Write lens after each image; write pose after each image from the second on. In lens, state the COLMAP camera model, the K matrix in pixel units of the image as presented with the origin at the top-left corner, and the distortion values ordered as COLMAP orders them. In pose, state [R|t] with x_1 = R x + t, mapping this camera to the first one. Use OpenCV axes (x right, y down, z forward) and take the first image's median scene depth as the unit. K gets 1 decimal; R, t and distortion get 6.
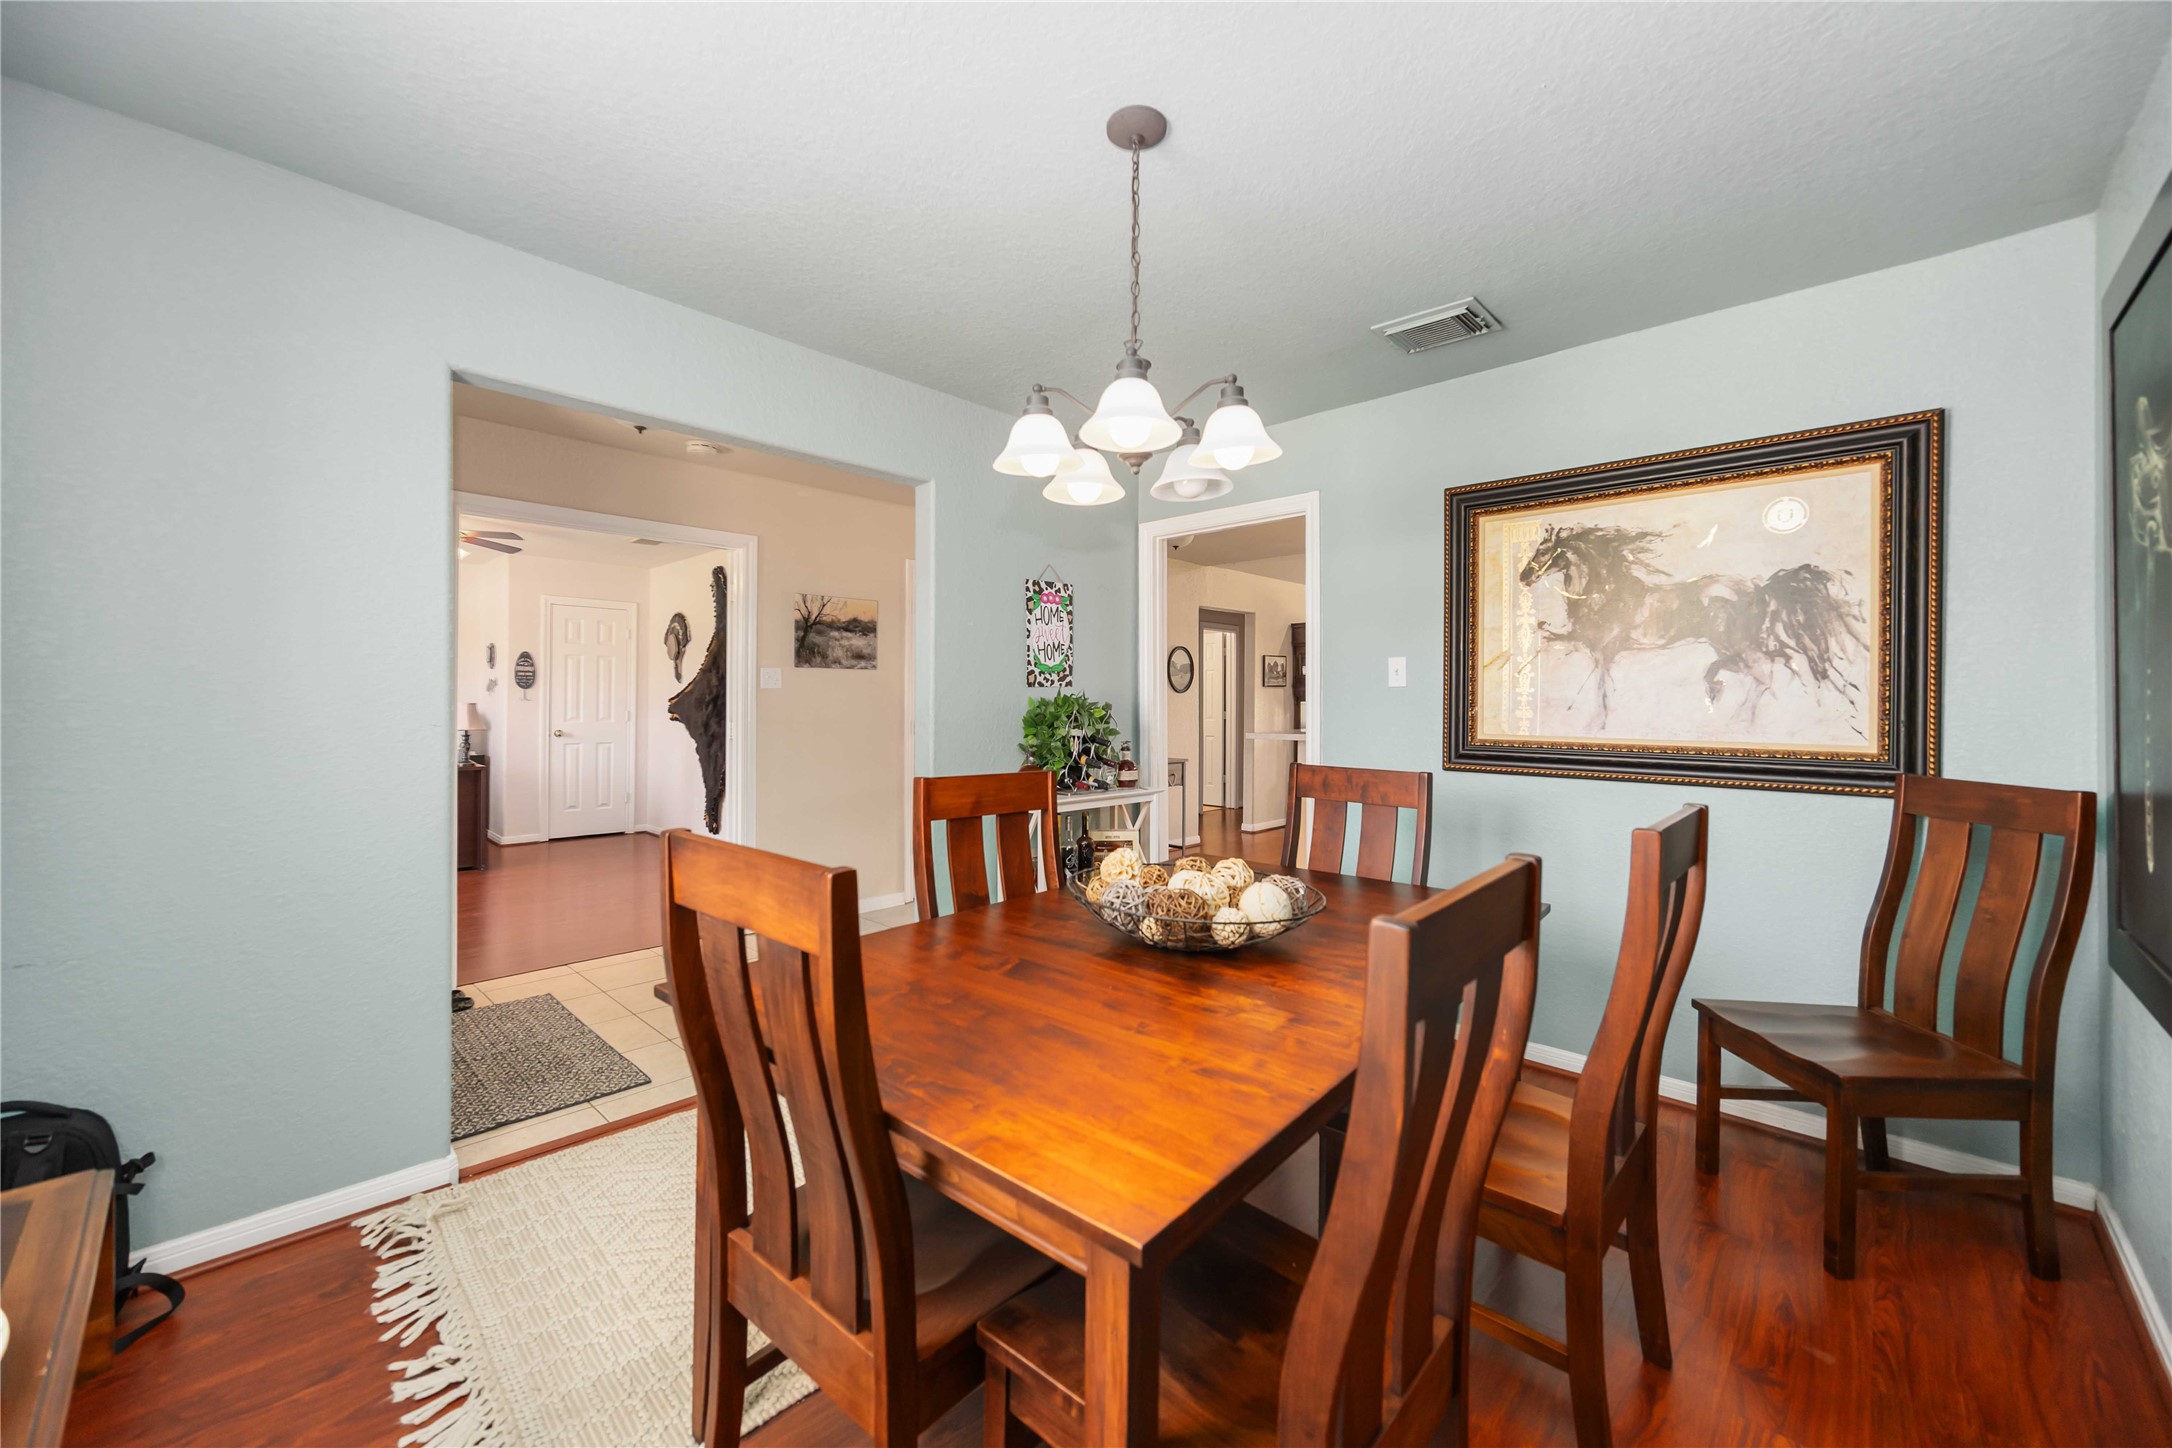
lens RADIAL K [[832.1, 0, 1068.1], [0, 832.1, 709.2], [0, 0, 1]] dist [-0.002874, -0.000277]
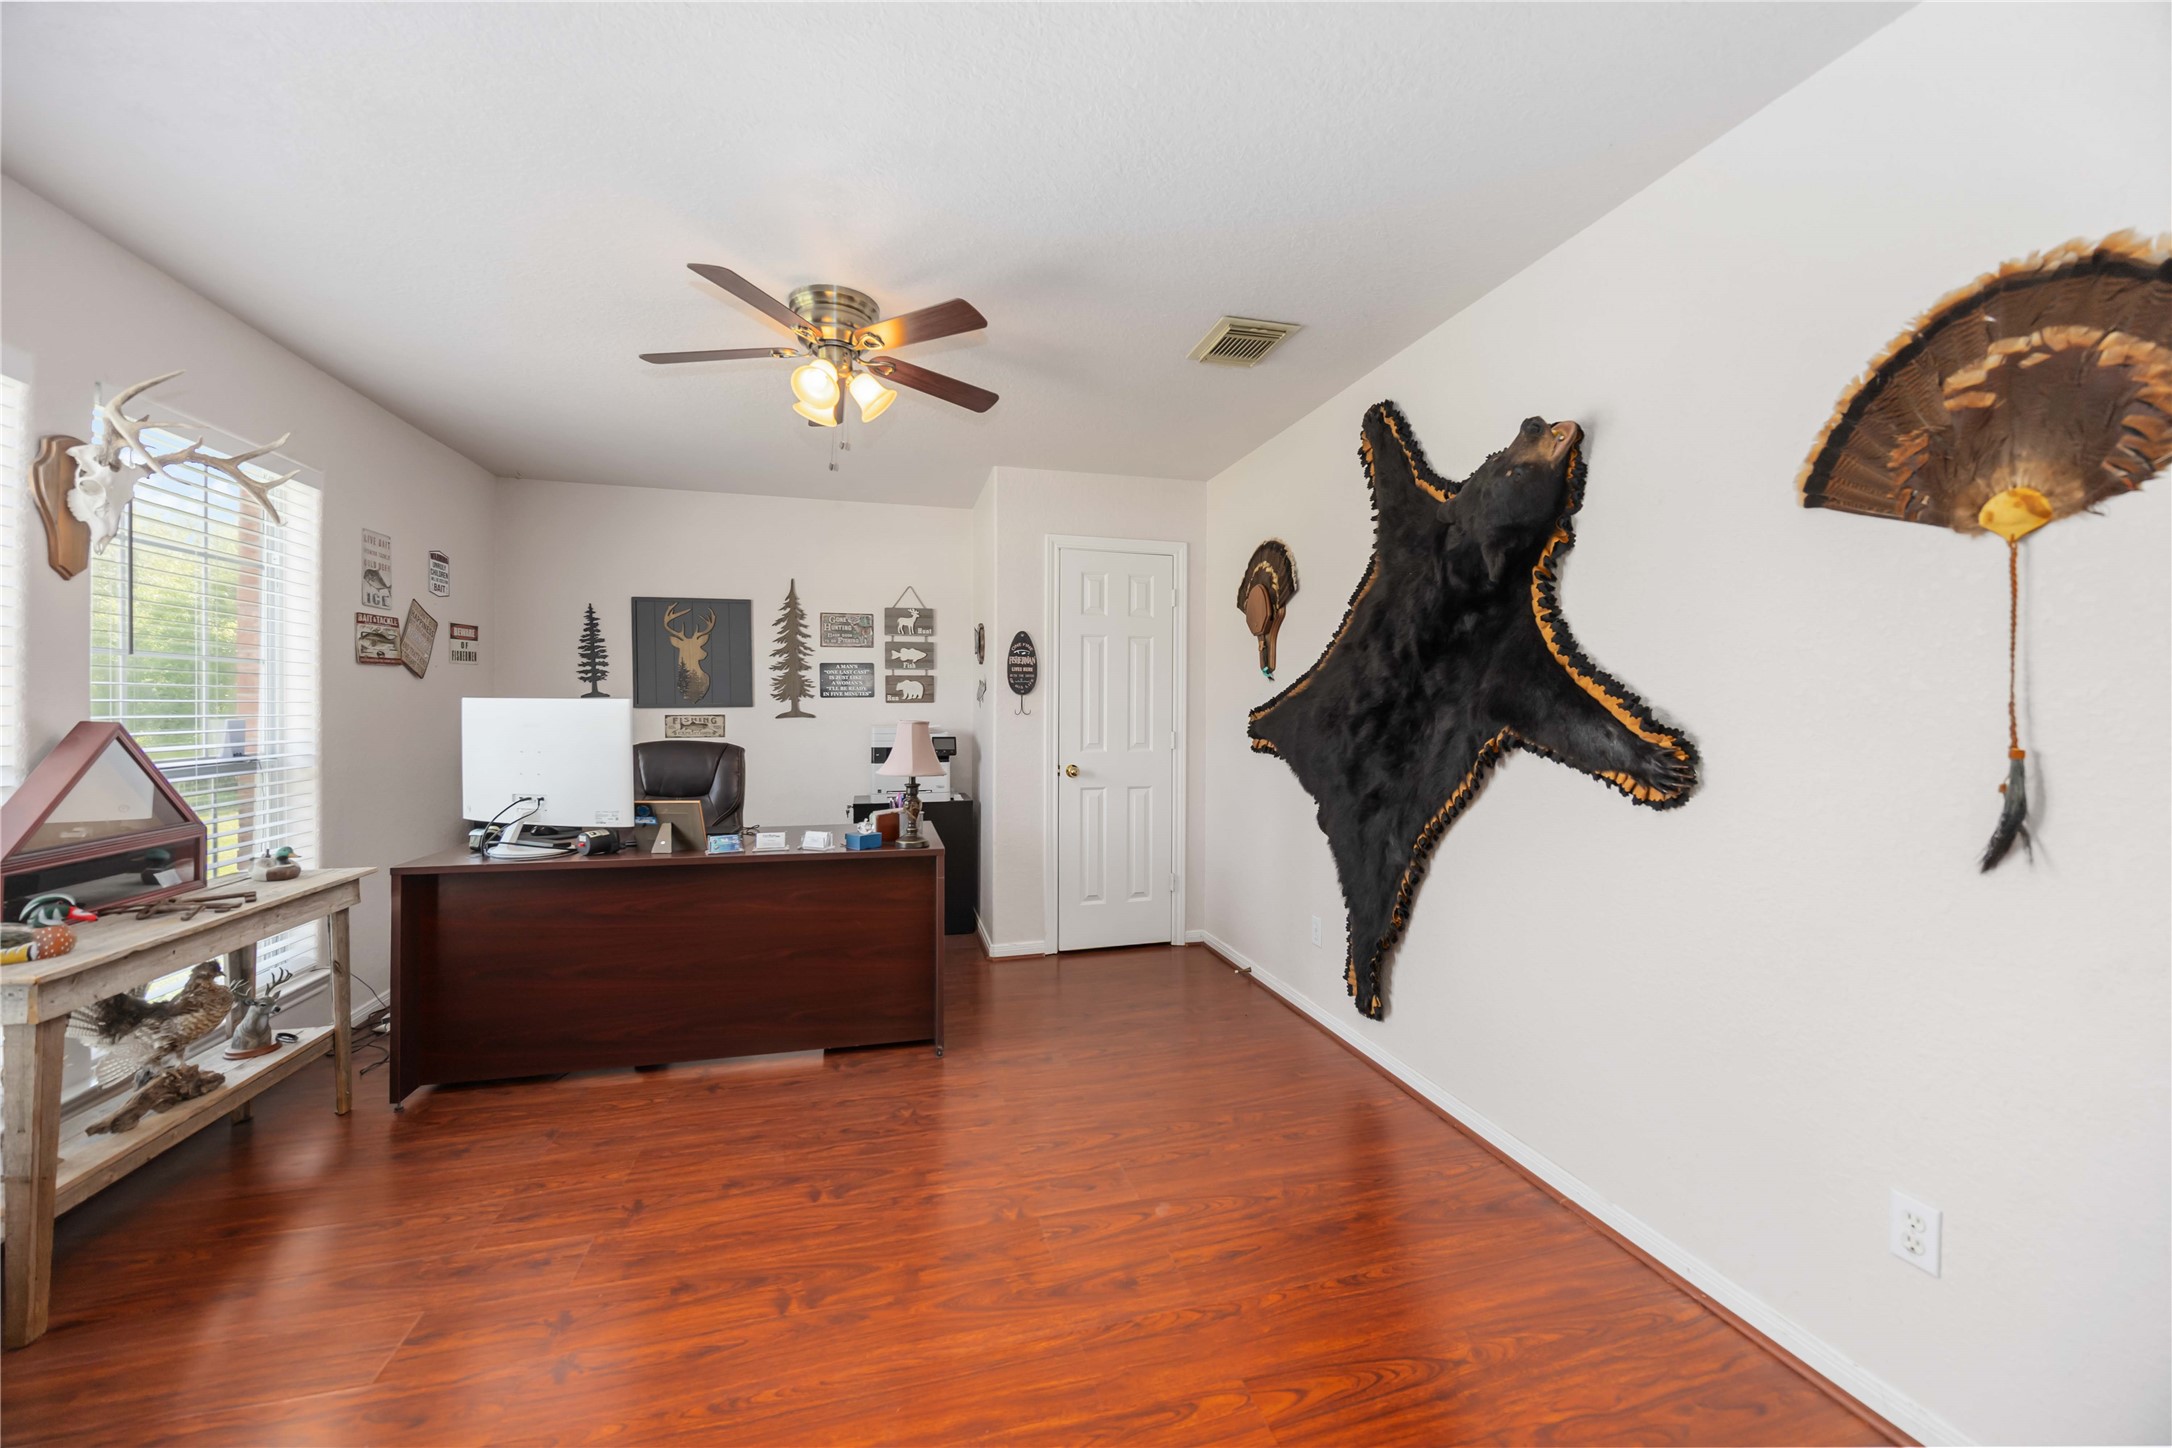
lens RADIAL K [[846.6, 0, 1081.7], [0, 846.6, 704.2], [0, 0, 1]] dist [-0.000599, 0.000033]
pose [[0.851593, -0.010664, -0.524095, -0.294973], [0.000522, 0.999810, -0.019496, -0.006049], [0.524203, 0.016329, 0.851437, 0.497957]]
